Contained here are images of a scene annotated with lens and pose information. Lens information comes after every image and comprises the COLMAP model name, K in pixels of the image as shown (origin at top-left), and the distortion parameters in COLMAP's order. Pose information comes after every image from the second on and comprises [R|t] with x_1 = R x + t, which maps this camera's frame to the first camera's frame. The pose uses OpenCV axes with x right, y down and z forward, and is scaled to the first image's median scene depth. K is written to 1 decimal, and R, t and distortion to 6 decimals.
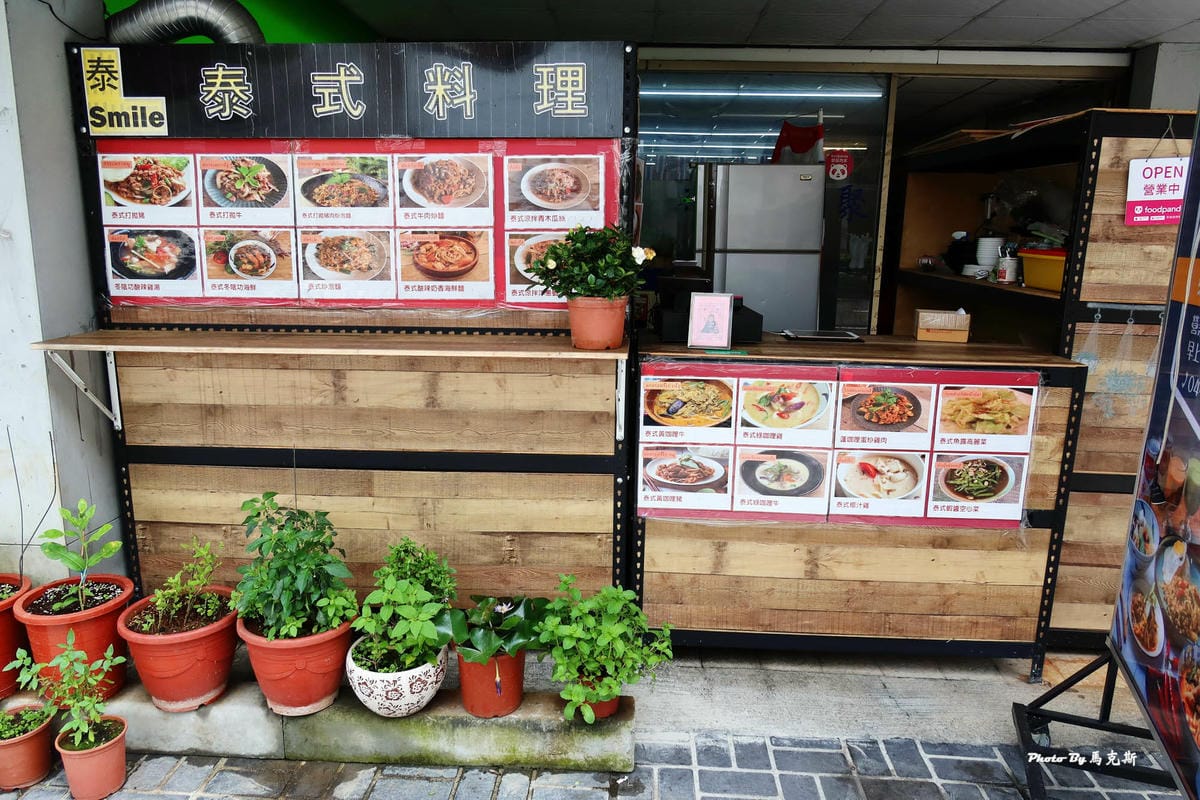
lens RADIAL K [[822.2, 0, 600.1], [0, 822.2, 400.3], [0, 0, 1]] dist [-0.000022, 0.000319]
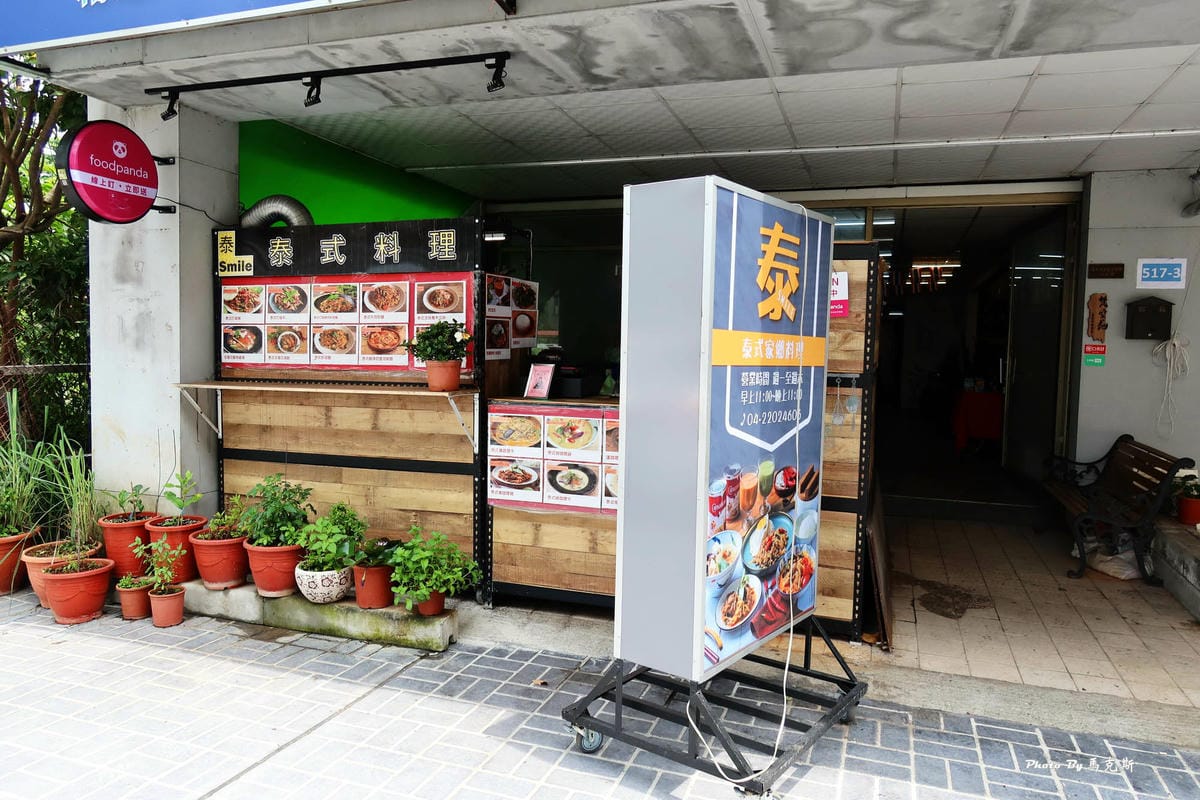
lens RADIAL K [[822.2, 0, 603.3], [0, 822.2, 400.4], [0, 0, 1]] dist [-0.000022, 0.000319]
pose [[0.959687, 0.019359, -0.280402, 0.729264], [-0.058437, 0.989568, -0.131685, 0.146992], [0.274927, 0.142762, 0.950807, -0.480223]]
